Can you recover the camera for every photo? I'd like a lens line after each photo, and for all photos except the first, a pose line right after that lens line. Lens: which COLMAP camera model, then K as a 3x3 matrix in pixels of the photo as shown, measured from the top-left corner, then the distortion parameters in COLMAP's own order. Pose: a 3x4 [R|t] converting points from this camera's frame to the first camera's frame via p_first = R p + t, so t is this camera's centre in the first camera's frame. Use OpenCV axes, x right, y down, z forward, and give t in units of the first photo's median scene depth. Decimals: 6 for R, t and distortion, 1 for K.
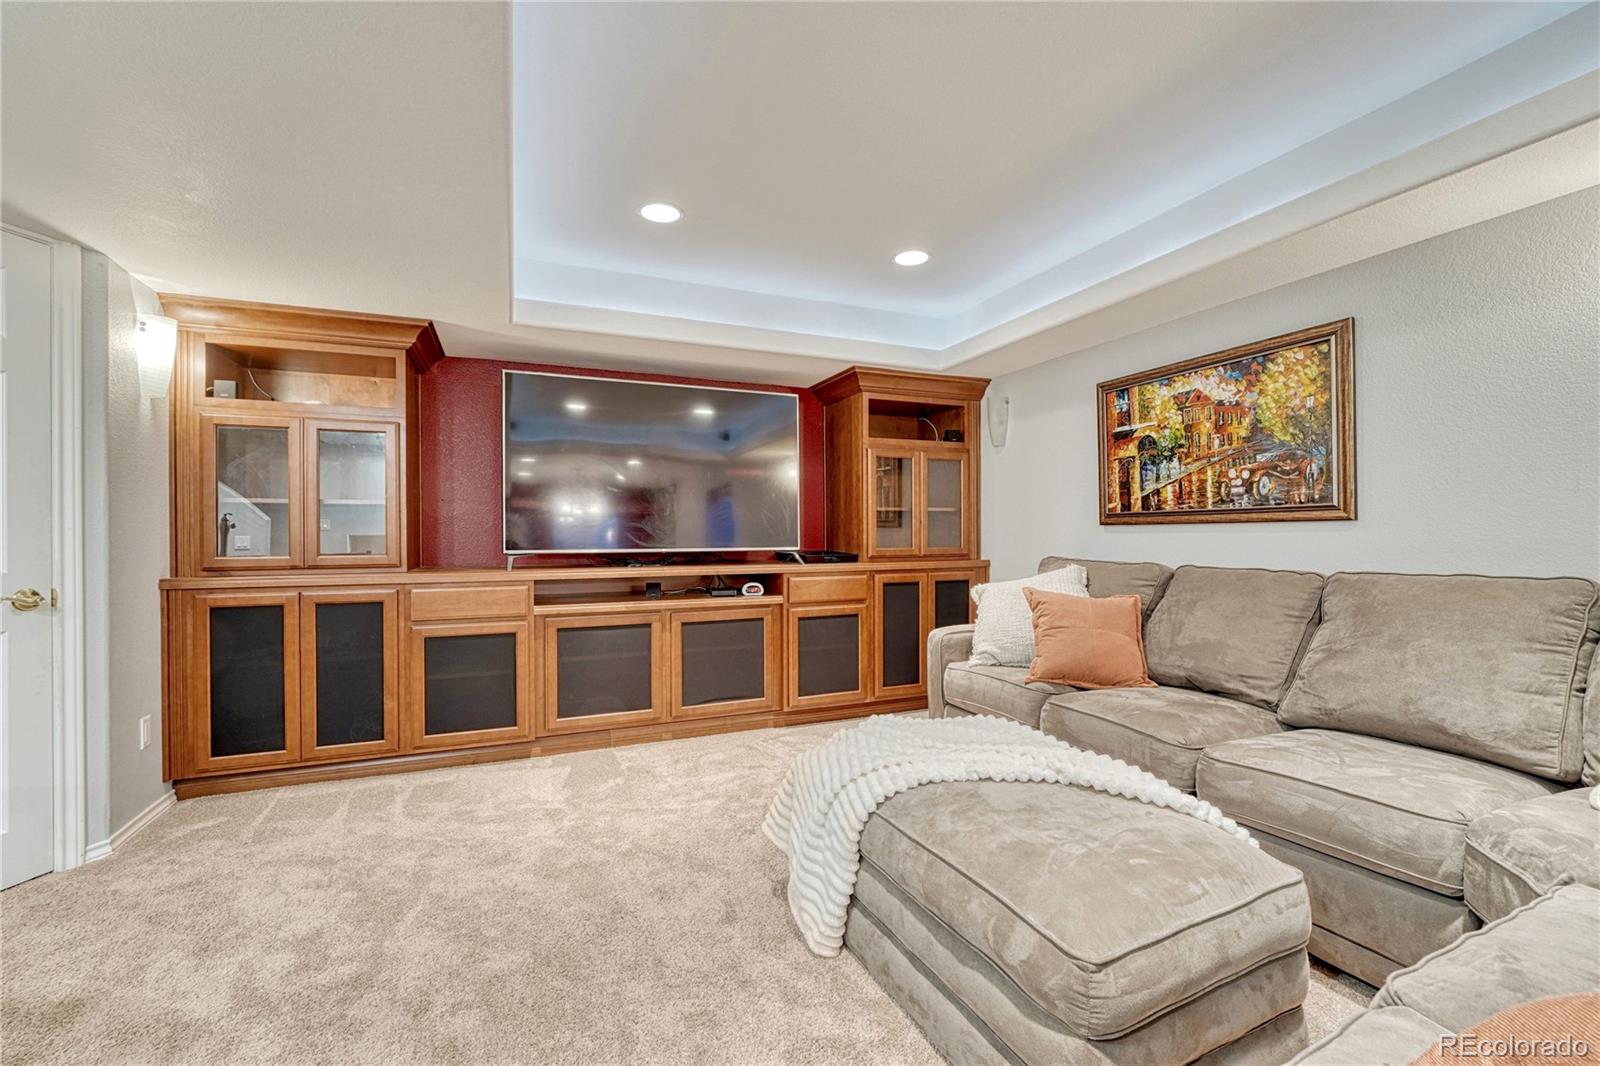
lens RADIAL K [[673.7, 0, 794.6], [0, 673.7, 534.0], [0, 0, 1]] dist [-0.009749, 0.000592]
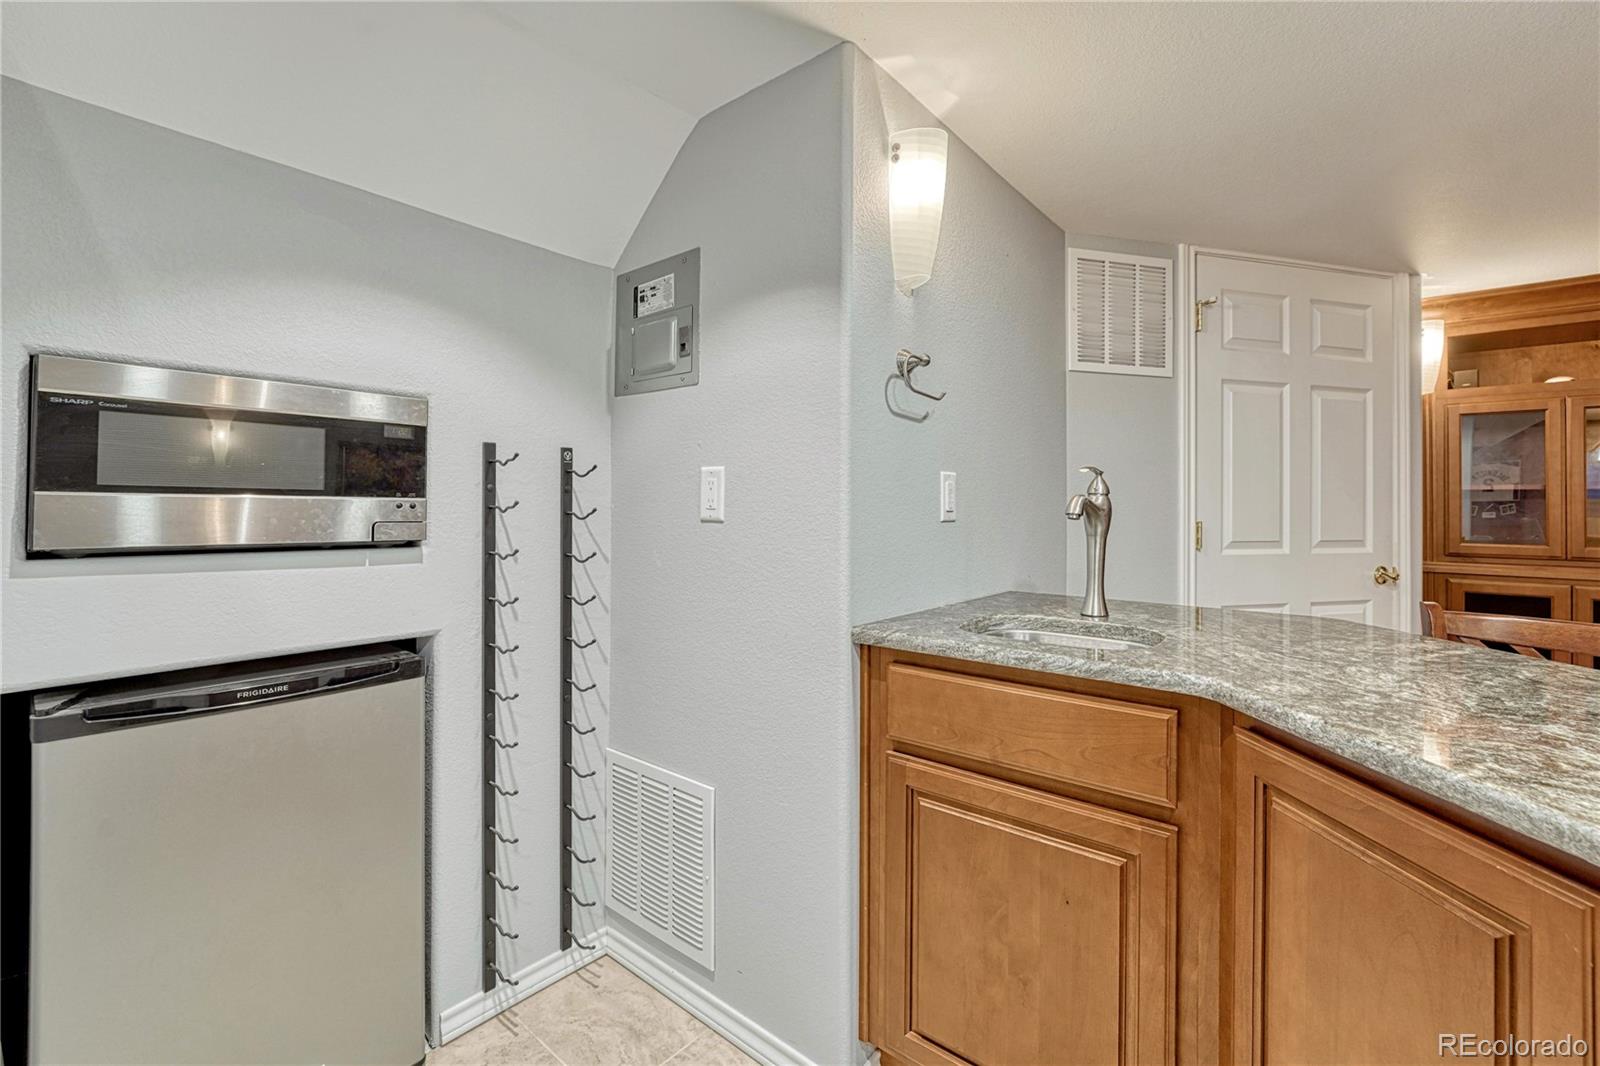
lens RADIAL K [[673.7, 0, 805.5], [0, 673.7, 498.6], [0, 0, 1]] dist [-0.009092, -0.000023]
pose [[0.462046, -0.002367, -0.886853, -0.397010], [-0.011691, 0.999893, -0.008760, -0.012551], [0.886779, 0.014416, 0.461969, -0.348843]]
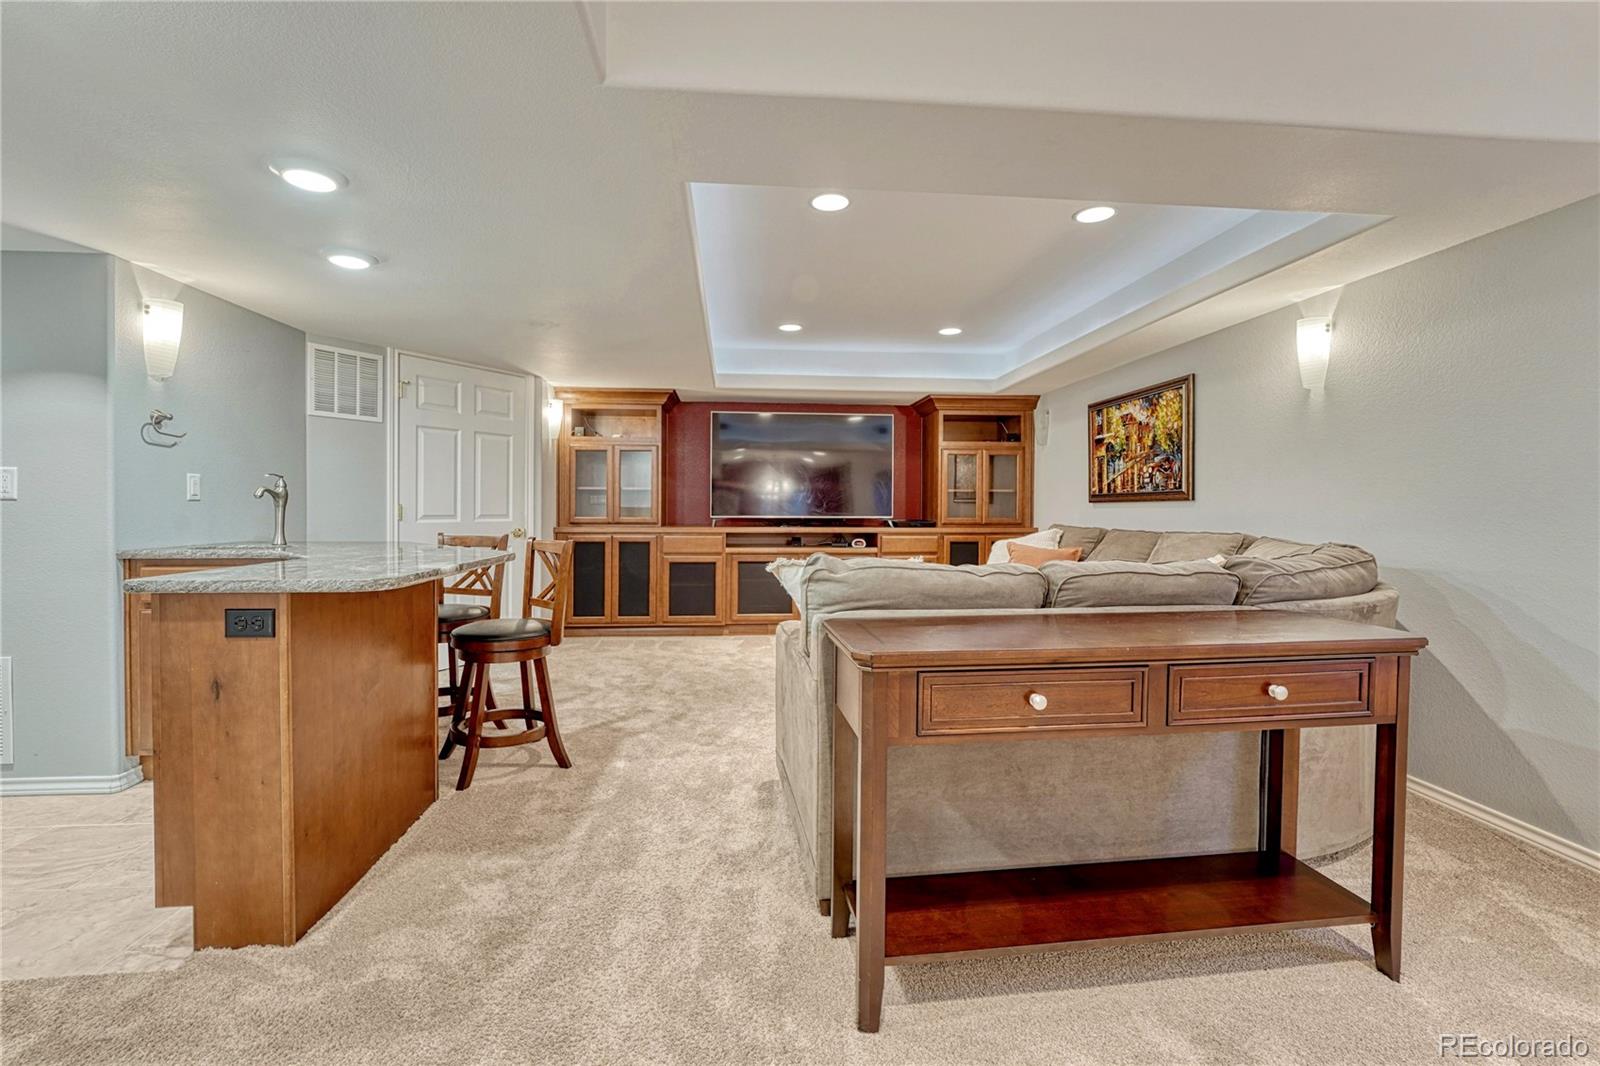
lens RADIAL K [[685.5, 0, 787.8], [0, 685.5, 513.5], [0, 0, 1]] dist [-0.009549, -0.000184]
pose [[0.950197, 0.009529, -0.311505, 0.343974], [-0.007766, 0.999946, 0.006901, 0.005658], [0.311554, -0.004138, 0.950219, -0.690896]]
